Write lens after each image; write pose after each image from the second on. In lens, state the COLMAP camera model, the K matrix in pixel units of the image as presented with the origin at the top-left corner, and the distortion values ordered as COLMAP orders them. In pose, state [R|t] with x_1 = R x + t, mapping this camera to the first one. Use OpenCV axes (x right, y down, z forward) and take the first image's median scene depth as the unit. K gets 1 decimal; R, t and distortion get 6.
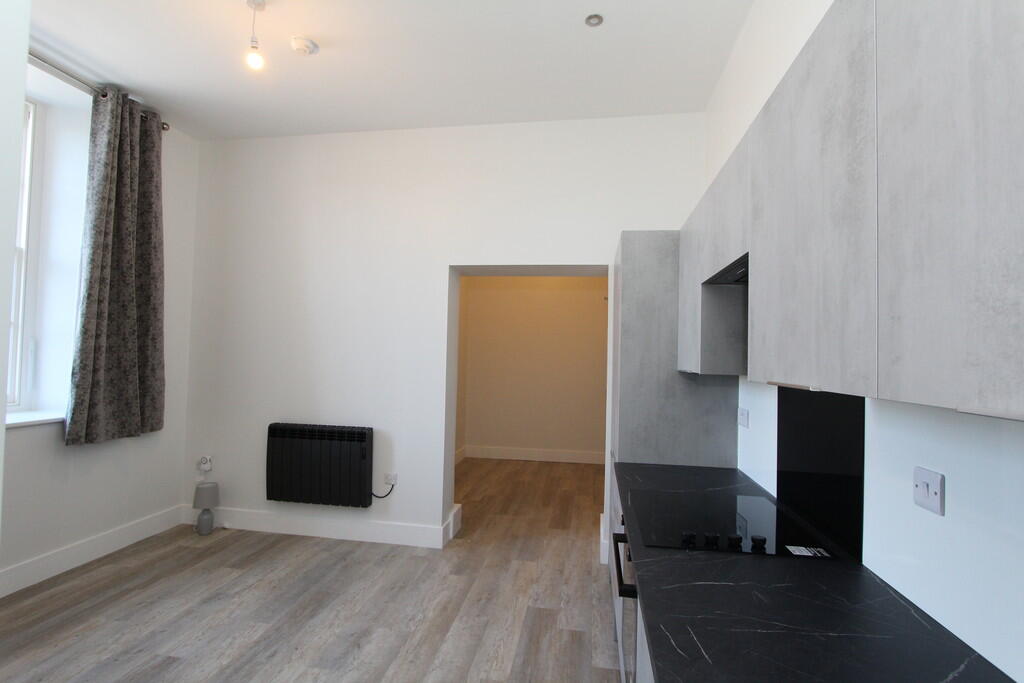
lens RADIAL K [[474.7, 0, 510.8], [0, 474.7, 344.1], [0, 0, 1]] dist [-0.017325, 0.003768]
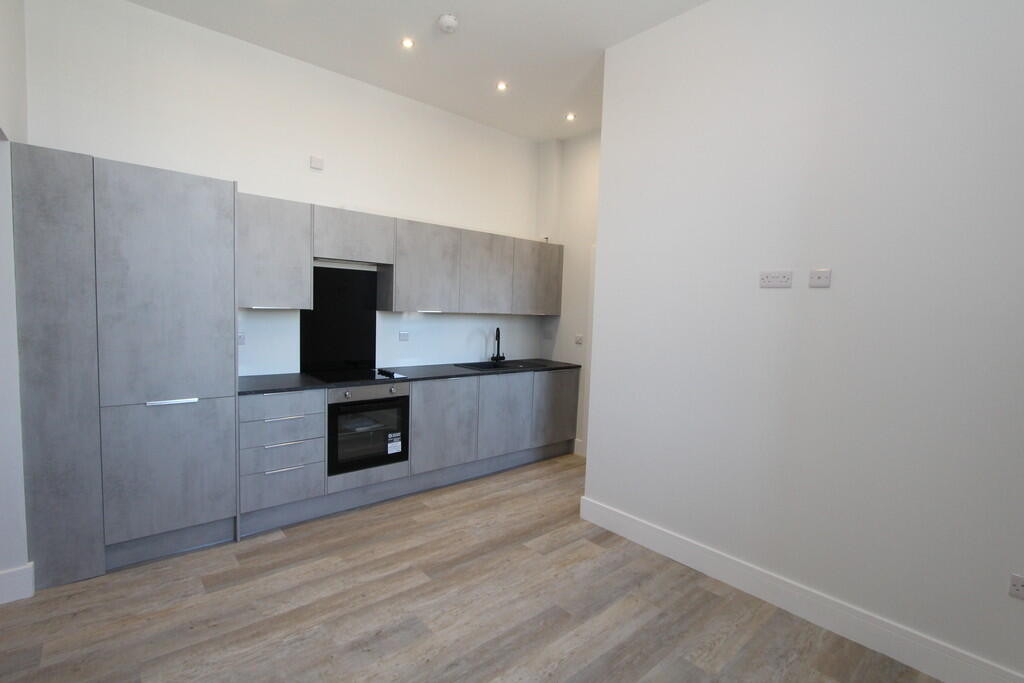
lens RADIAL K [[474.7, 0, 516.4], [0, 474.7, 343.1], [0, 0, 1]] dist [-0.017325, 0.003768]
pose [[-0.769765, -0.097053, 0.630906, -0.878969], [-0.064031, 0.995129, 0.074957, 0.005892], [-0.635107, 0.017302, -0.772230, 1.283453]]
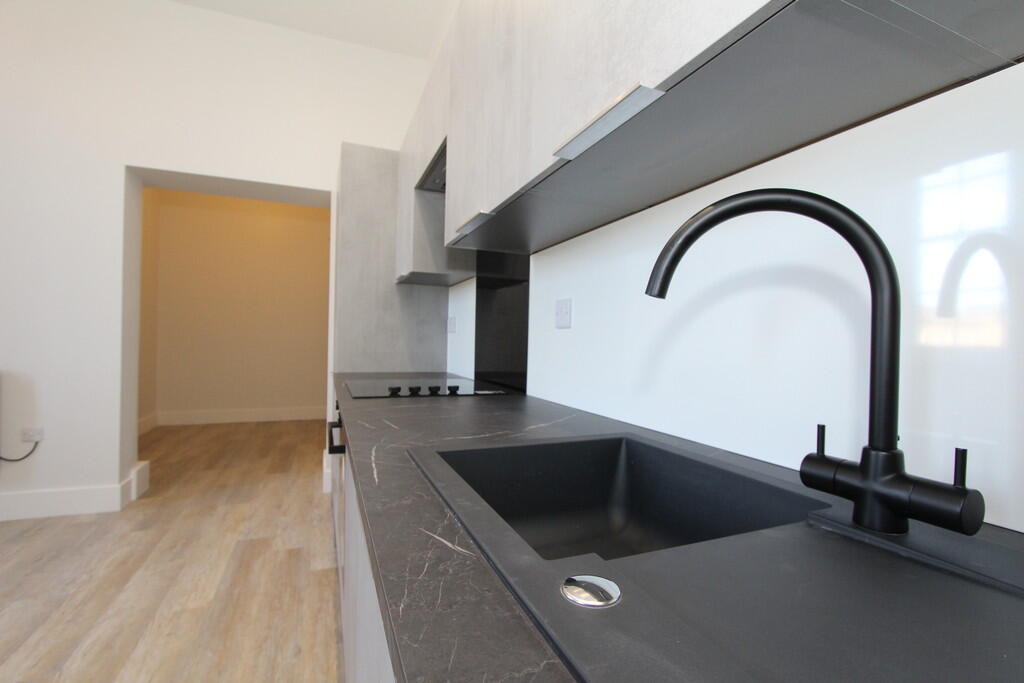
lens RADIAL K [[474.7, 0, 508.3], [0, 474.7, 347.4], [0, 0, 1]] dist [-0.017325, 0.003768]
pose [[0.857029, -0.011132, 0.515148, 0.019536], [-0.013856, 0.998907, 0.044638, 0.132004], [-0.515082, -0.045394, 0.855938, -0.035752]]
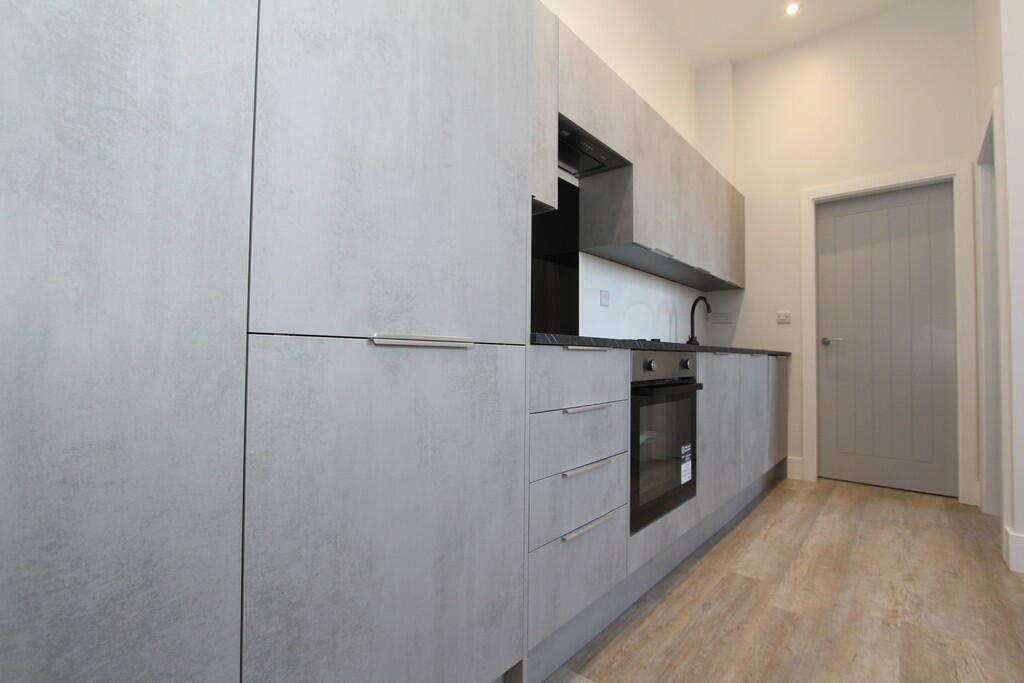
lens RADIAL K [[474.7, 0, 519.0], [0, 474.7, 341.0], [0, 0, 1]] dist [-0.017325, 0.003768]
pose [[-0.863056, -0.015007, 0.504885, 0.001838], [-0.039126, 0.998541, -0.037203, 0.242180], [-0.503590, -0.051862, -0.862385, 1.242103]]
